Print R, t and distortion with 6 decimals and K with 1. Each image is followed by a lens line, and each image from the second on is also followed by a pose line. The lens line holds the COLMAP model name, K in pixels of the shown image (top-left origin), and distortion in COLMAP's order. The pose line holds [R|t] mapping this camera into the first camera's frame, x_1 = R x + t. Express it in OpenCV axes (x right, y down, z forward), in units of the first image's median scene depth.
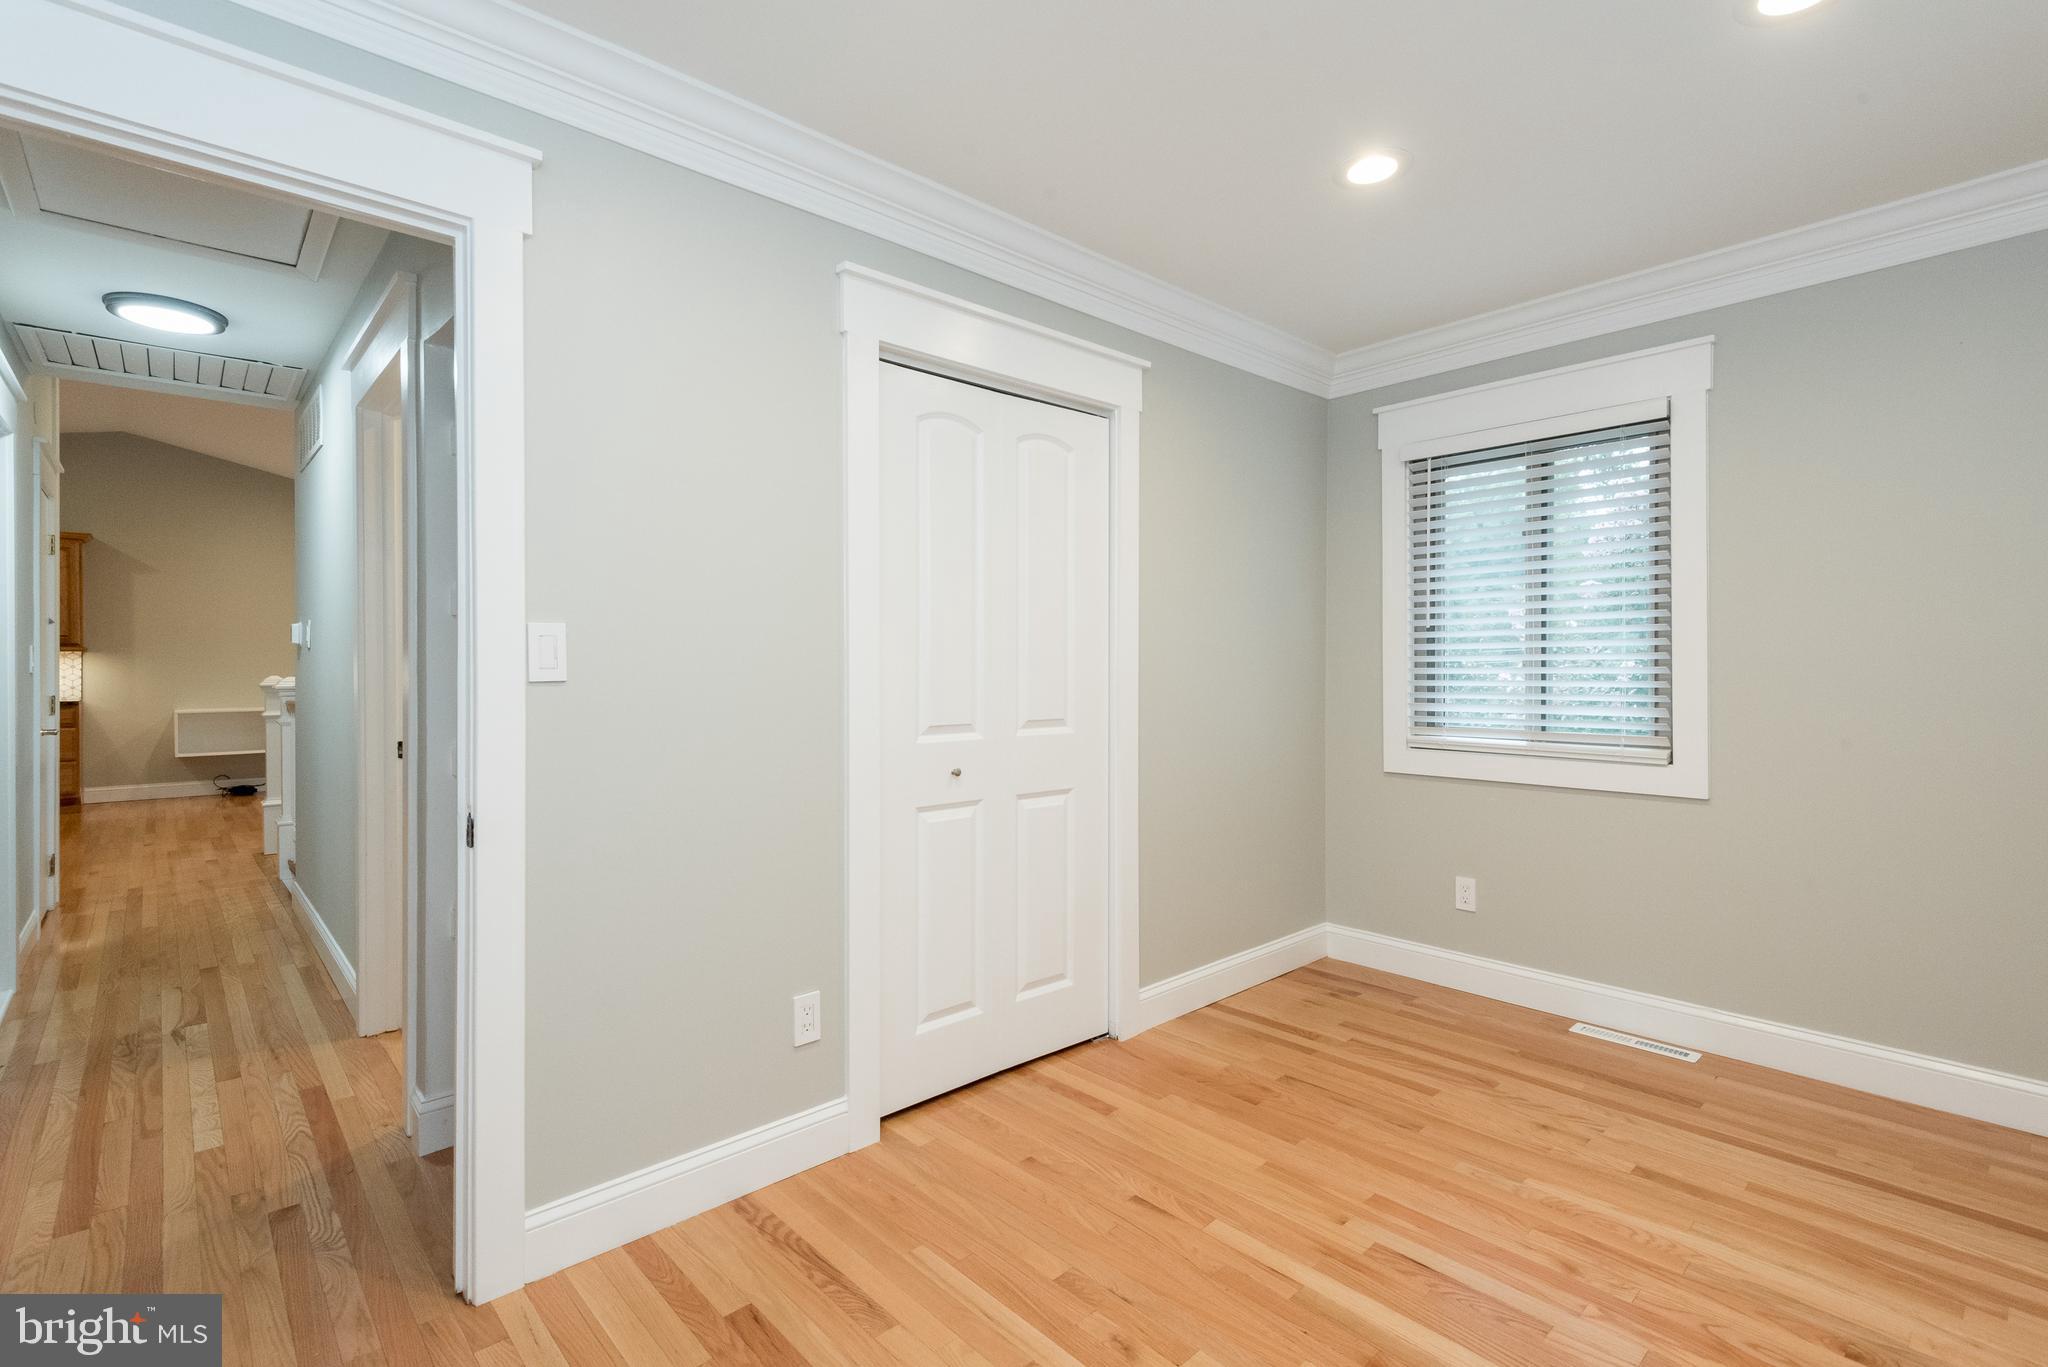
lens RADIAL K [[940.4, 0, 1017.0], [0, 940.4, 682.3], [0, 0, 1]] dist [0.024471, -0.014167]
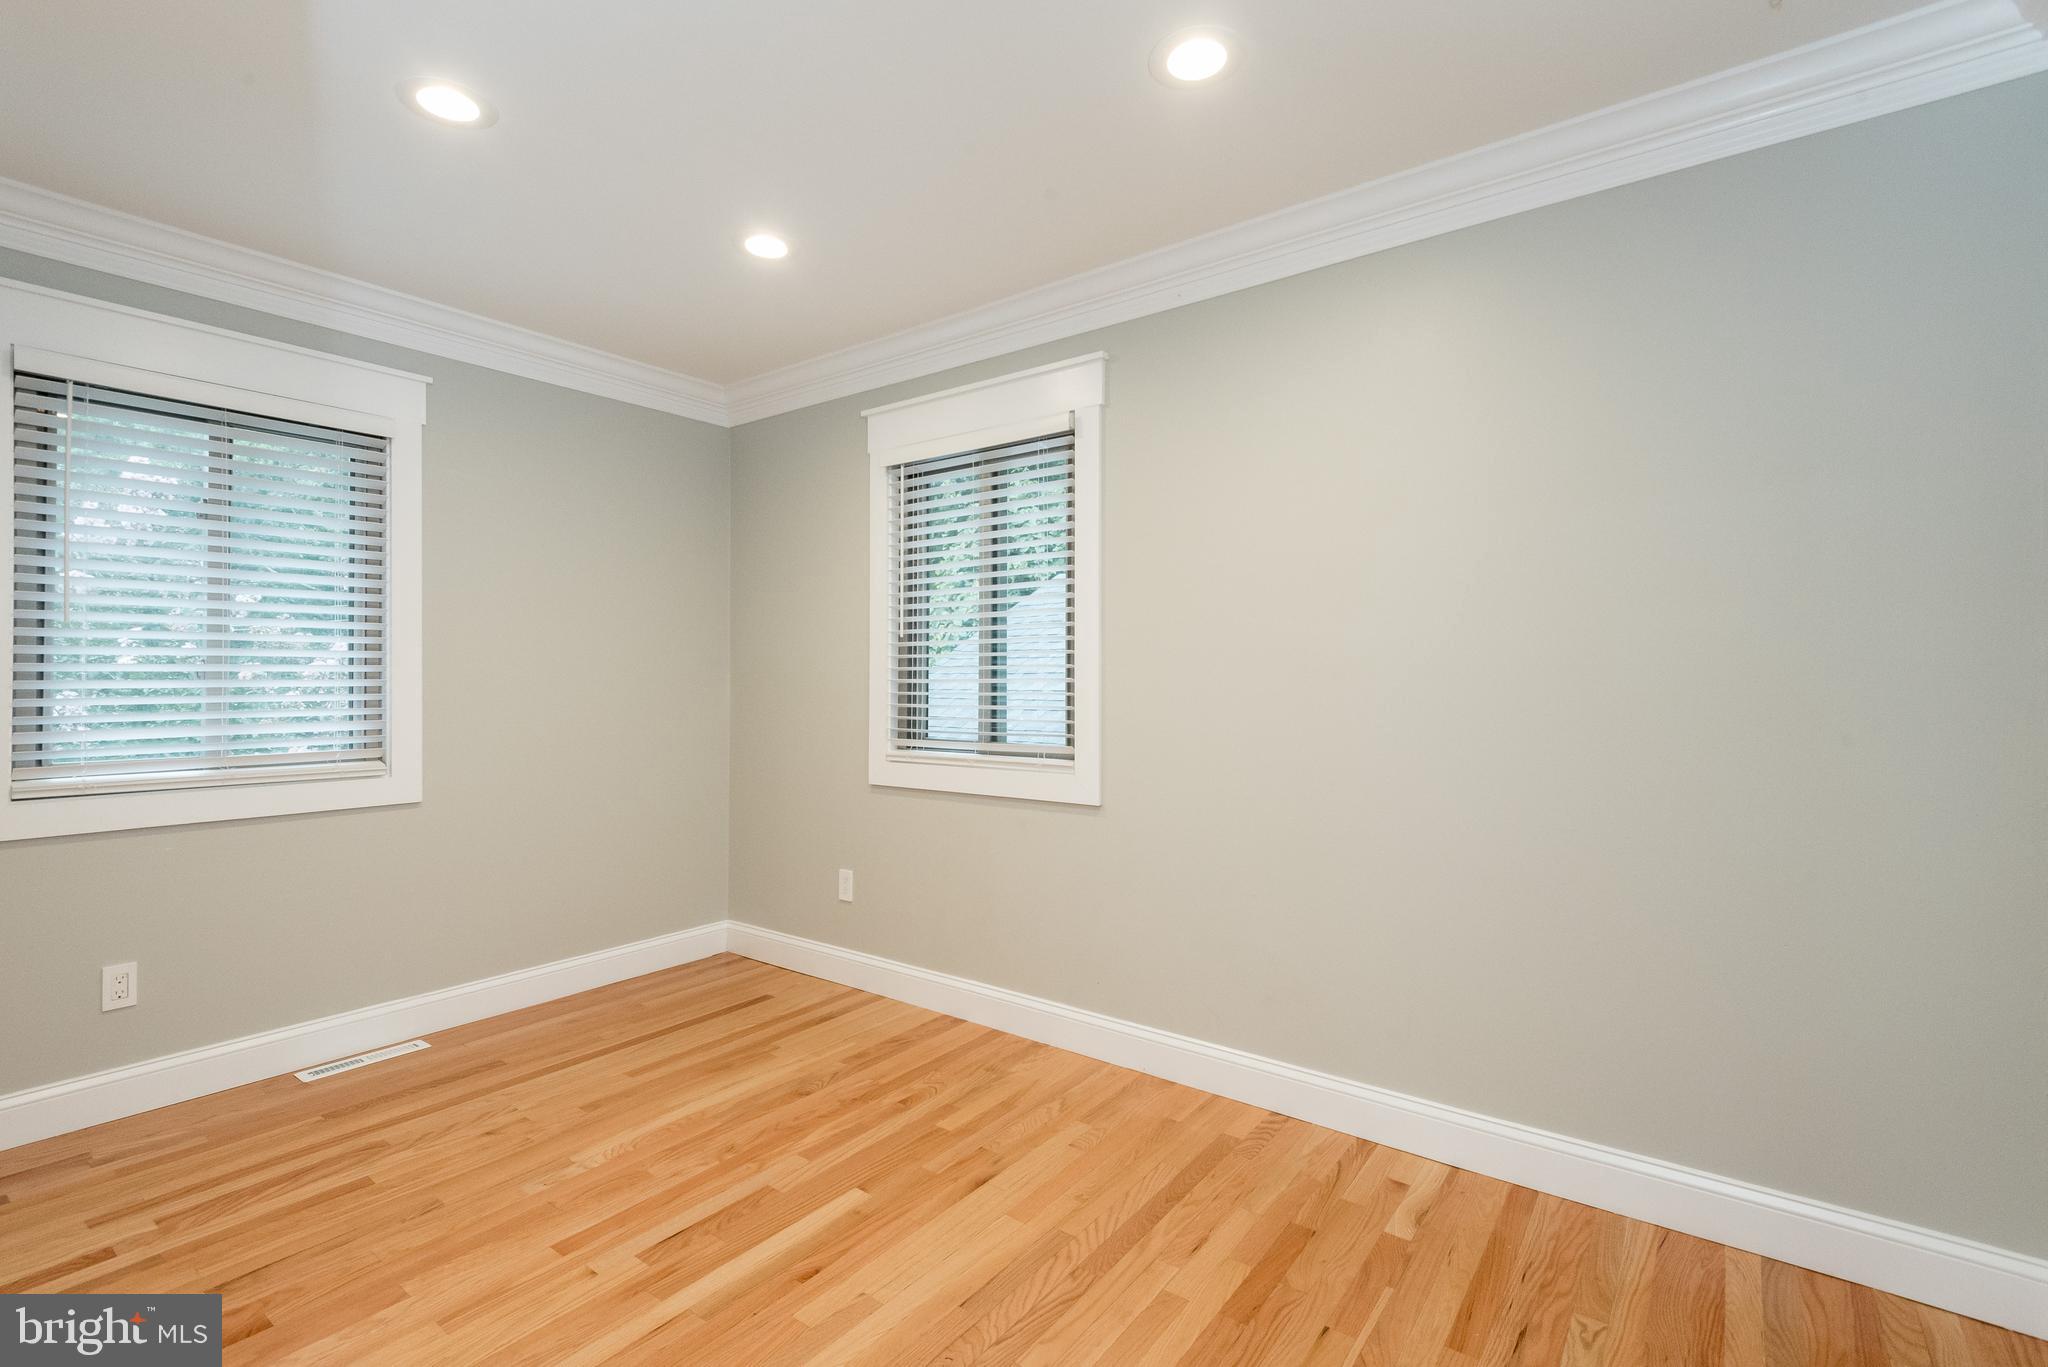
lens RADIAL K [[940.4, 0, 1015.9], [0, 940.4, 676.2], [0, 0, 1]] dist [0.024471, -0.014167]
pose [[-0.188081, 0.003869, 0.982146, -0.492600], [0.017067, 0.999854, -0.000670, -0.007866], [-0.982005, 0.016637, -0.188120, 0.569201]]
